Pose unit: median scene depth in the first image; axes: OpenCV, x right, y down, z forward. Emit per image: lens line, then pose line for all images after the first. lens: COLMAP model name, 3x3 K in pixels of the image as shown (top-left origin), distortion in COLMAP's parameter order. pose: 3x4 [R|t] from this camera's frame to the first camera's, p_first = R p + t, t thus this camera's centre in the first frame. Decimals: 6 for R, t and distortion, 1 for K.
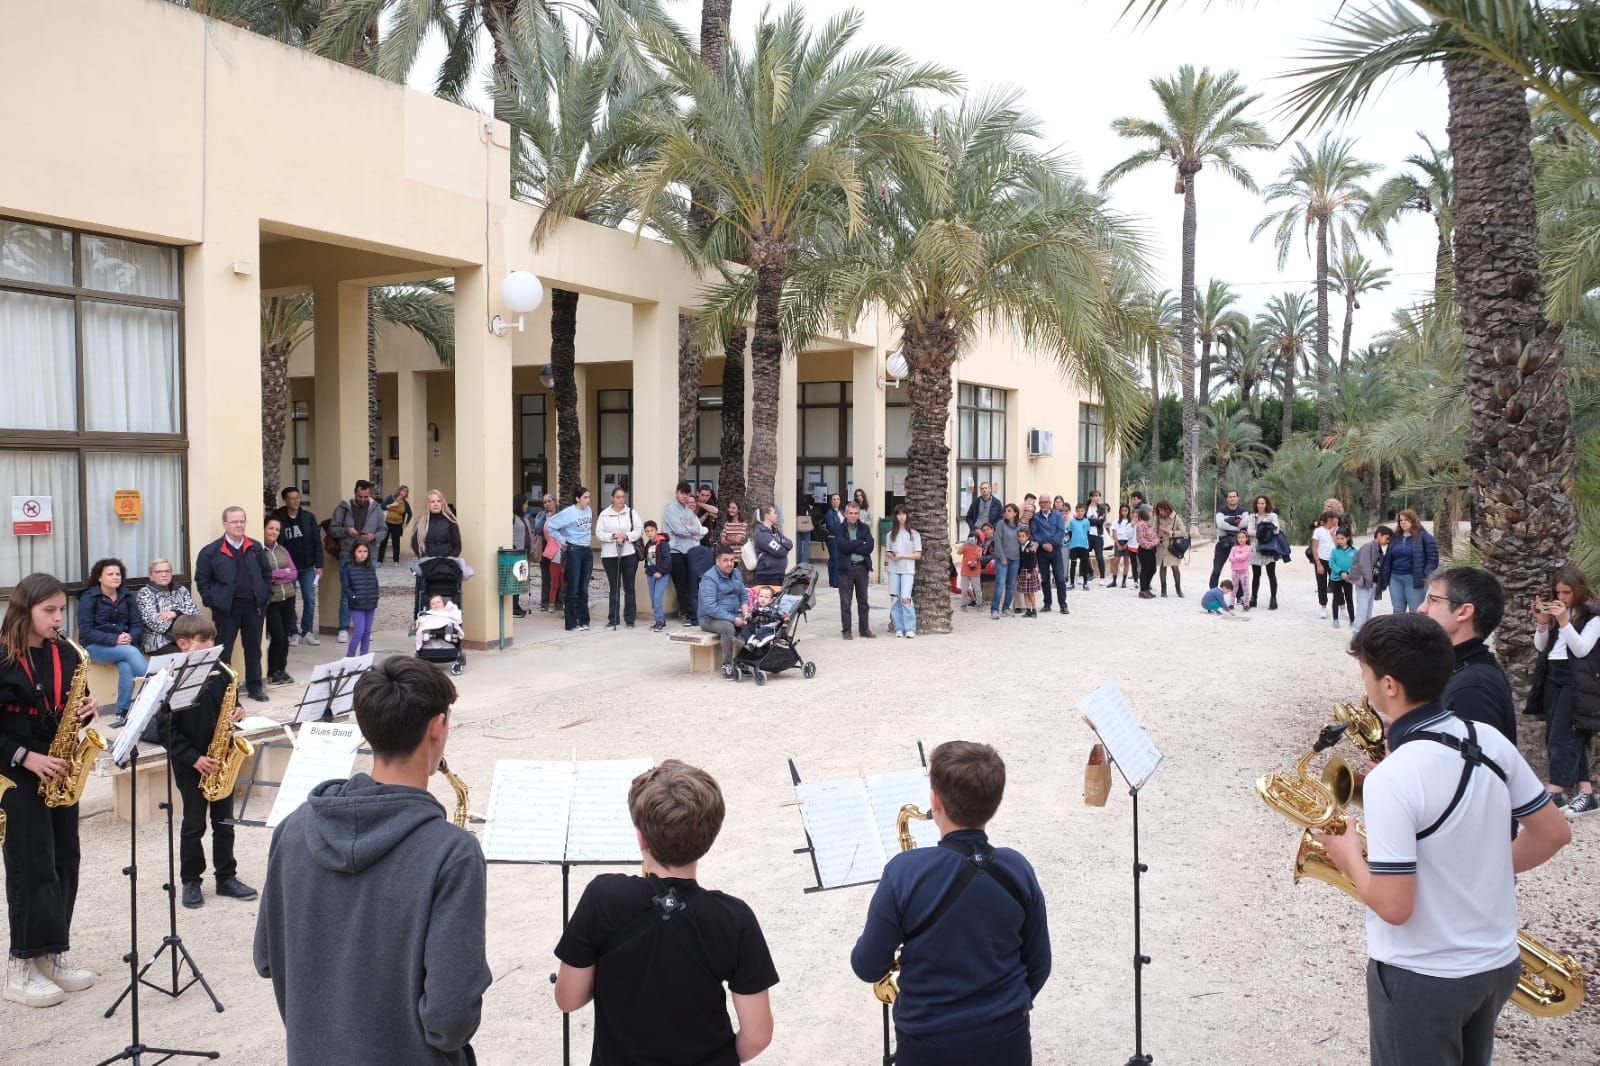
lens RADIAL K [[1253.3, 0, 772.3], [0, 1253.3, 529.6], [0, 0, 1]] dist [-0.038187, 0.013366]
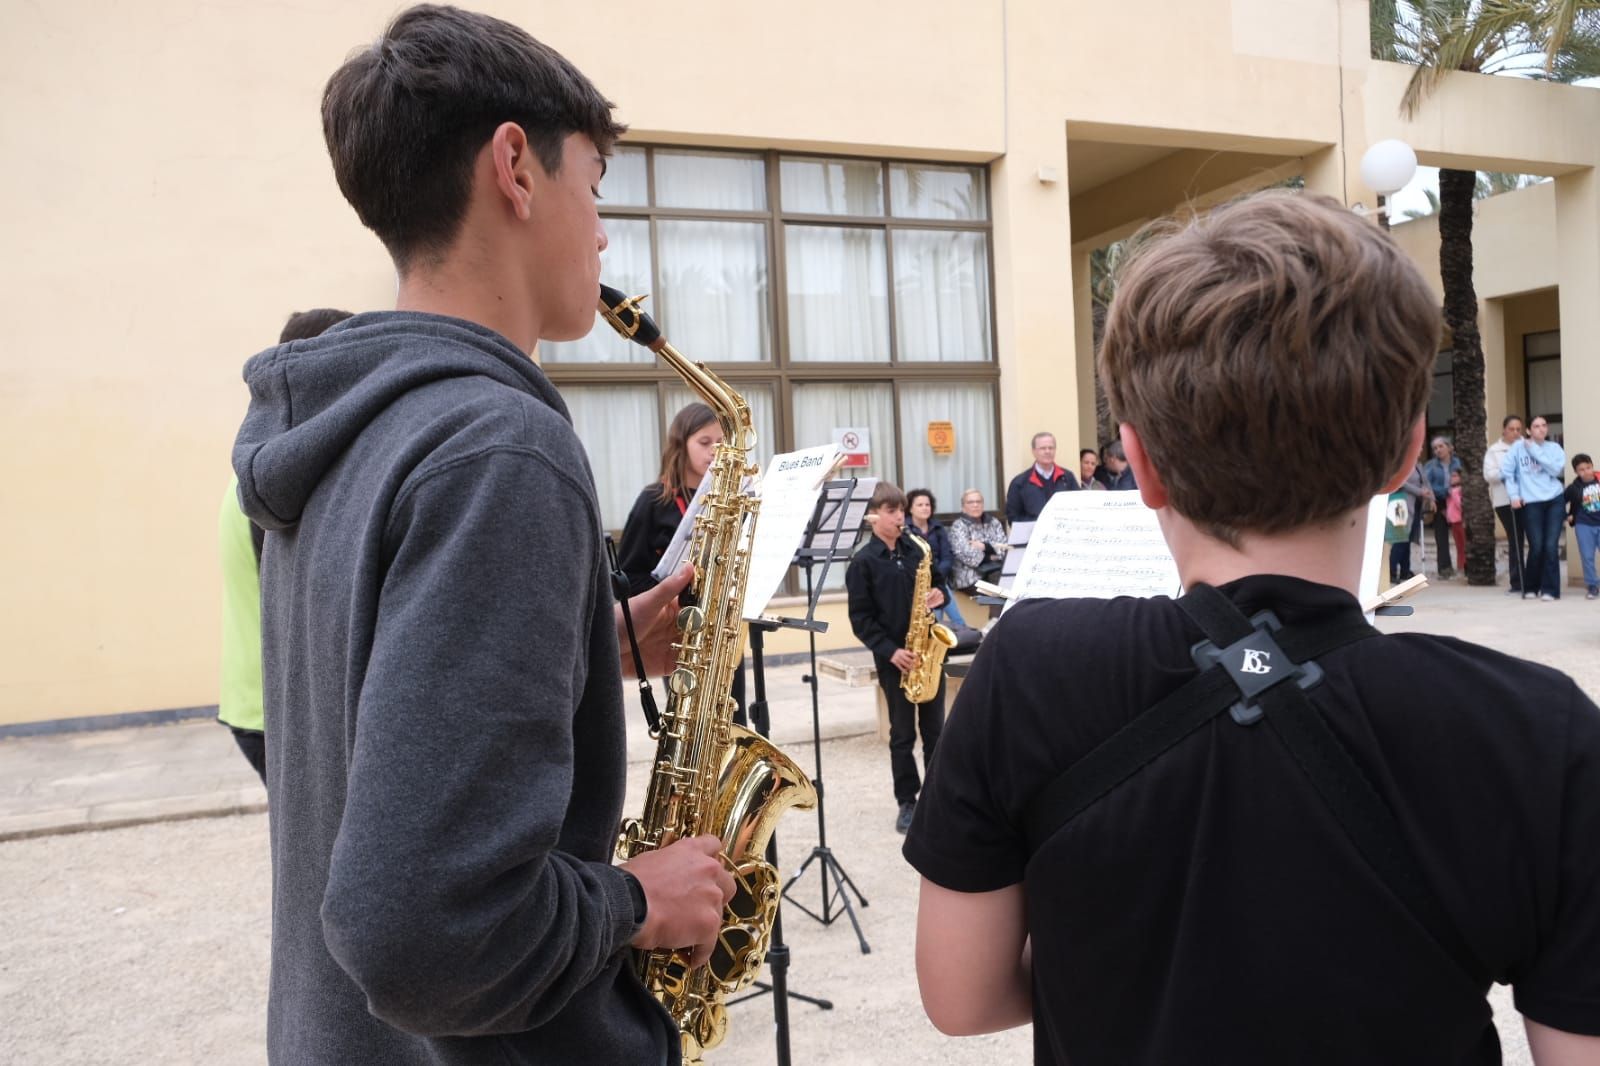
lens RADIAL K [[1253.3, 0, 772.3], [0, 1253.3, 529.6], [0, 0, 1]] dist [-0.038187, 0.013366]
pose [[0.767873, -0.016241, -0.640397, 0.002644], [0.013605, 0.999867, -0.009044, 0.039261], [0.640458, -0.001768, 0.767991, 0.109149]]
